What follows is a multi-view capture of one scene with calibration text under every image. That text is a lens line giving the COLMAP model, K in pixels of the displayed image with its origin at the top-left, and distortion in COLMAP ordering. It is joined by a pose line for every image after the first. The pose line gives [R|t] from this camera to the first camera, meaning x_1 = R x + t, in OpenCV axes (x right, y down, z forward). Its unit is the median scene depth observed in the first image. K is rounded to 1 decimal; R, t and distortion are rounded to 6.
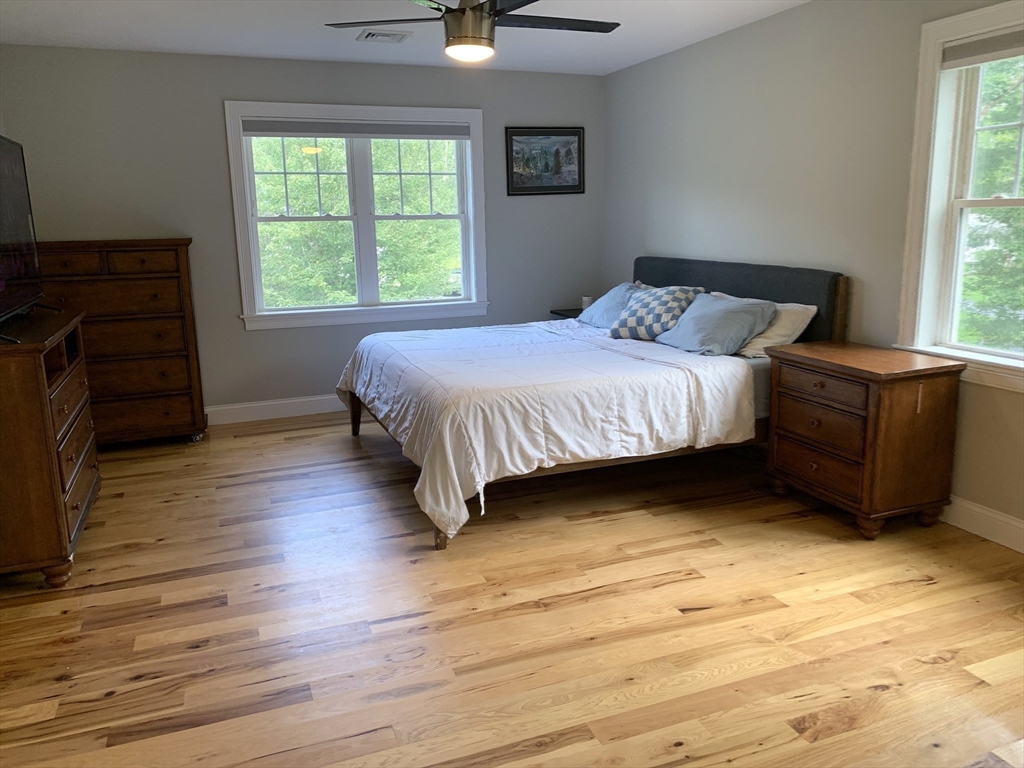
lens RADIAL K [[790.9, 0, 512.0], [0, 790.9, 384.0], [0, 0, 1]] dist [0.008726, -0.011532]
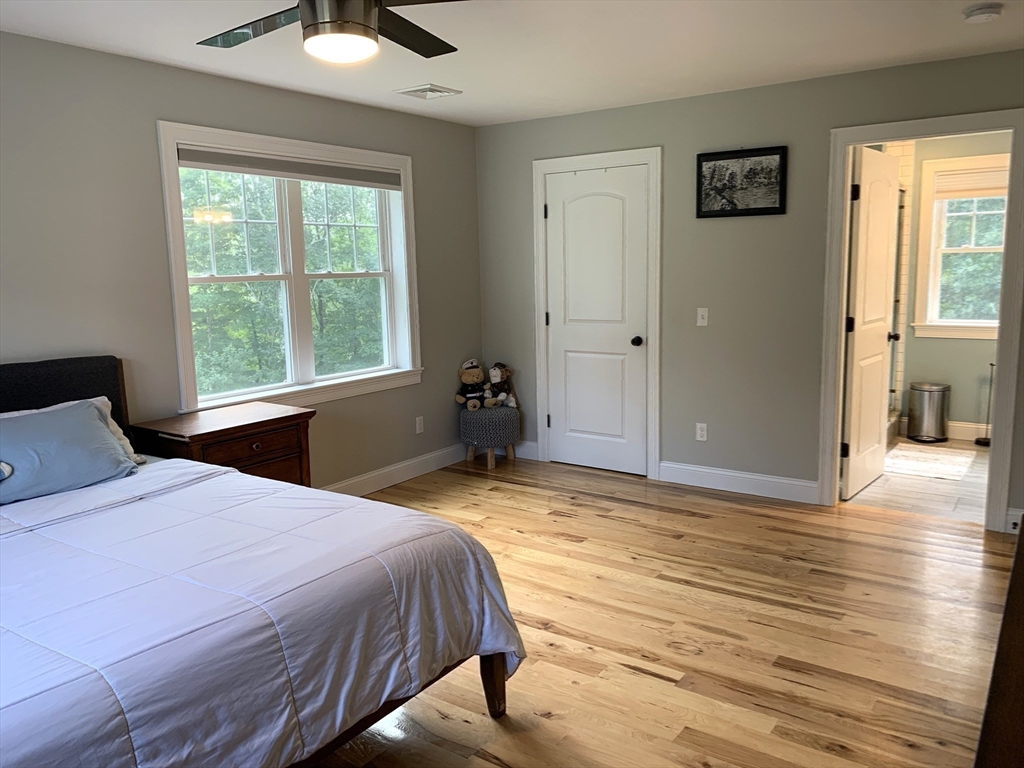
lens RADIAL K [[773.1, 0, 512.0], [0, 773.1, 384.0], [0, 0, 1]] dist [-0.013157, -0.012363]
pose [[-0.552291, -0.104011, 0.827137, -0.879593], [0.205746, 0.944488, 0.256148, -0.365188], [-0.807863, 0.311648, -0.500232, 1.628490]]
